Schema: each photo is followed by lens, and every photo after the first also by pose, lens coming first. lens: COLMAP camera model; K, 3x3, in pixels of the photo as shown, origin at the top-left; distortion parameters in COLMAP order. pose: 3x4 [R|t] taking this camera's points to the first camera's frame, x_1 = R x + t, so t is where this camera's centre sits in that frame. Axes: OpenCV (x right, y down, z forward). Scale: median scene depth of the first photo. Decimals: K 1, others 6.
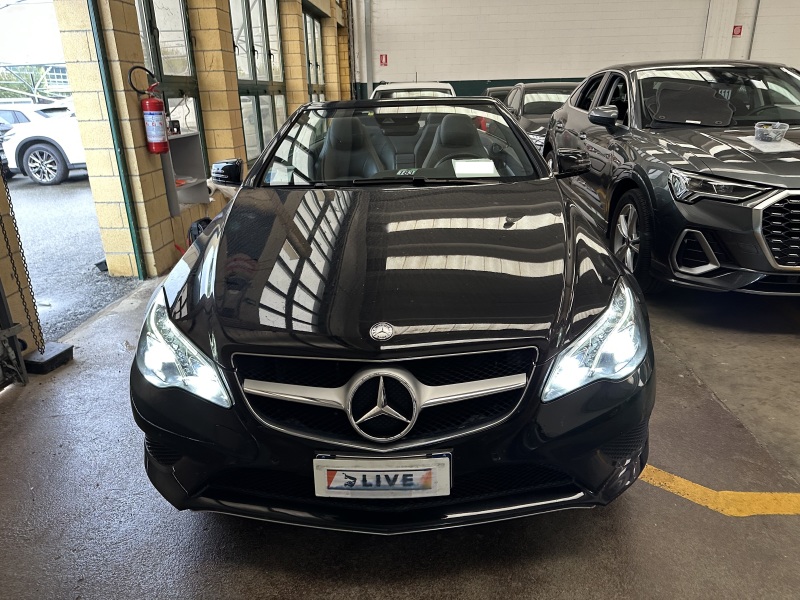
lens RADIAL K [[569.7, 0, 397.9], [0, 569.7, 300.0], [0, 0, 1]] dist [0.011959, -0.017345]
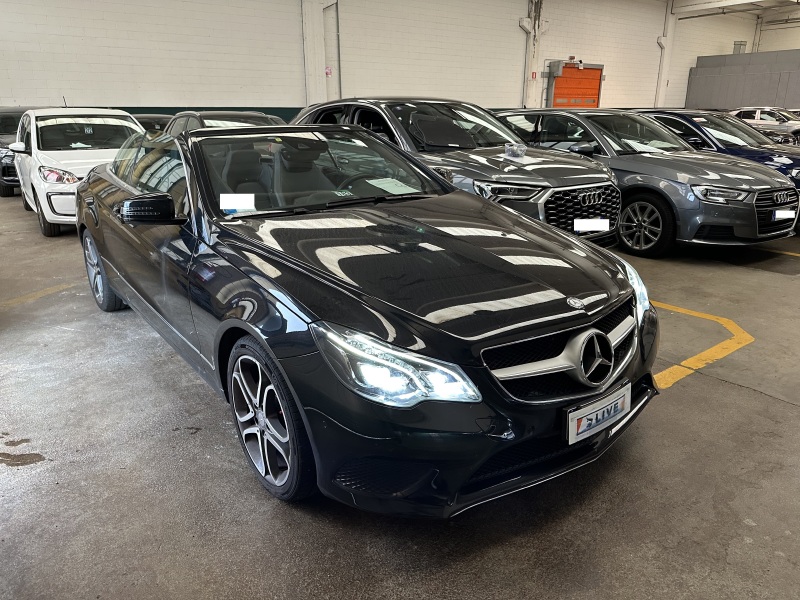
lens RADIAL K [[569.7, 0, 398.4], [0, 569.7, 301.9], [0, 0, 1]] dist [0.011959, -0.017345]
pose [[0.777511, -0.180069, 0.602537, -0.542560], [0.206196, 0.978159, 0.026250, -0.029649], [-0.594104, 0.103831, 0.797659, 0.108068]]
